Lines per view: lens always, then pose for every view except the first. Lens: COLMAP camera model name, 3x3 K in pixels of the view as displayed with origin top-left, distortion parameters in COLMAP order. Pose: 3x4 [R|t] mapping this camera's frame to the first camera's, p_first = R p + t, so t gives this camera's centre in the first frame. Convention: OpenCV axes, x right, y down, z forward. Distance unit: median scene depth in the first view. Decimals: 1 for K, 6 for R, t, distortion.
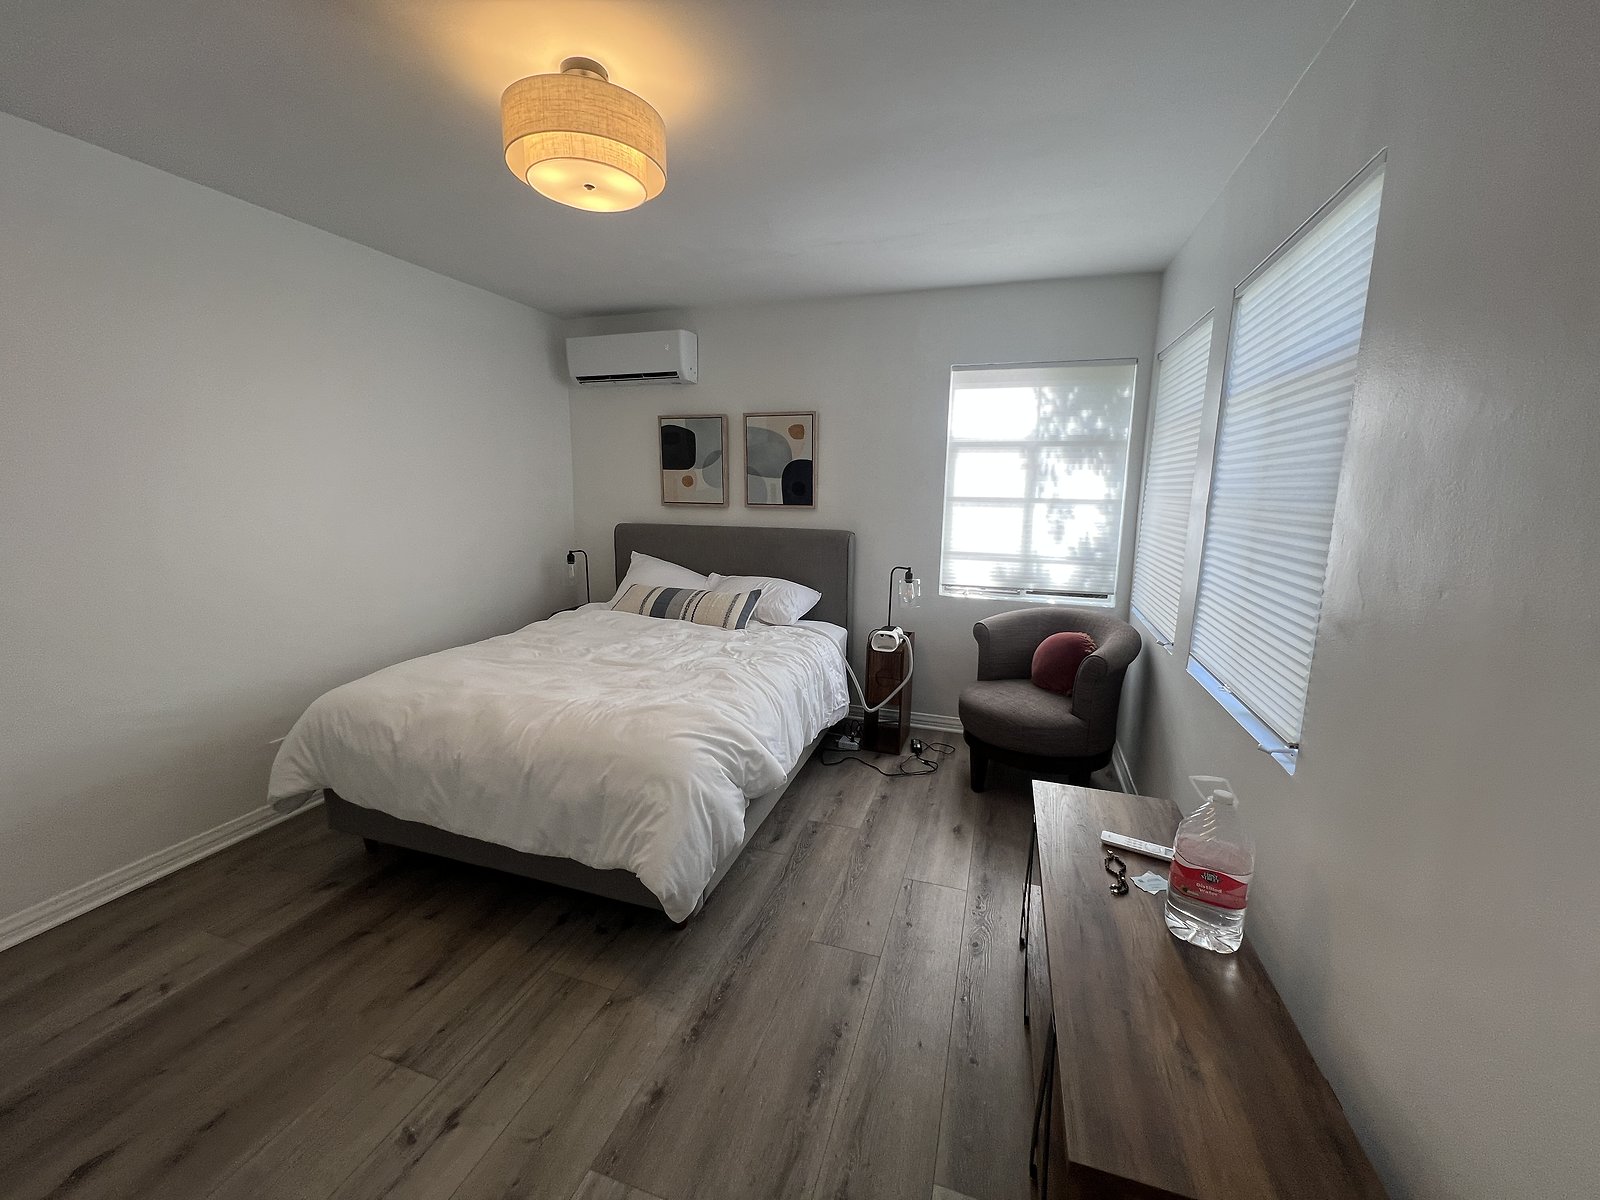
lens RADIAL K [[644.8, 0, 799.0], [0, 644.8, 601.8], [0, 0, 1]] dist [-0.001118, 0.000470]
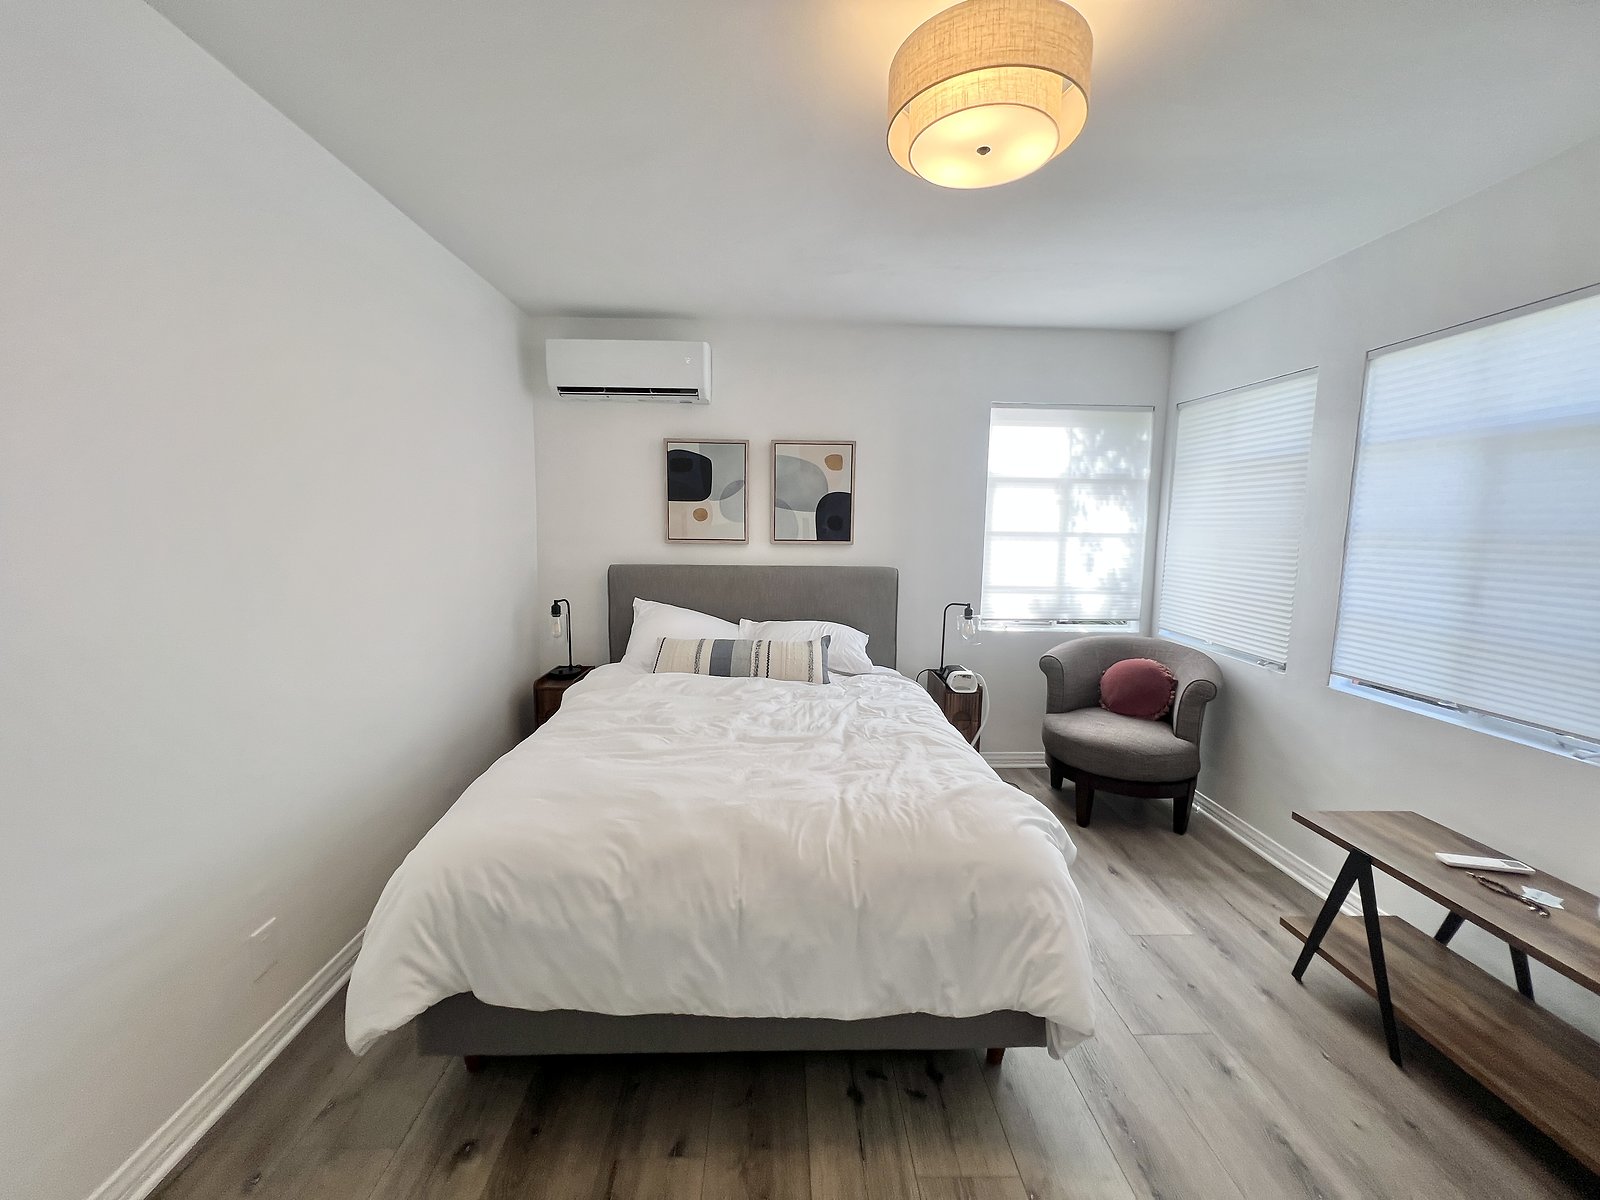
lens RADIAL K [[644.8, 0, 801.1], [0, 644.8, 600.4], [0, 0, 1]] dist [-0.001118, 0.000470]
pose [[0.937113, -0.041431, 0.346560, -0.420194], [0.059654, 0.997332, -0.042076, -0.033792], [-0.343892, 0.060104, 0.937084, 0.181790]]
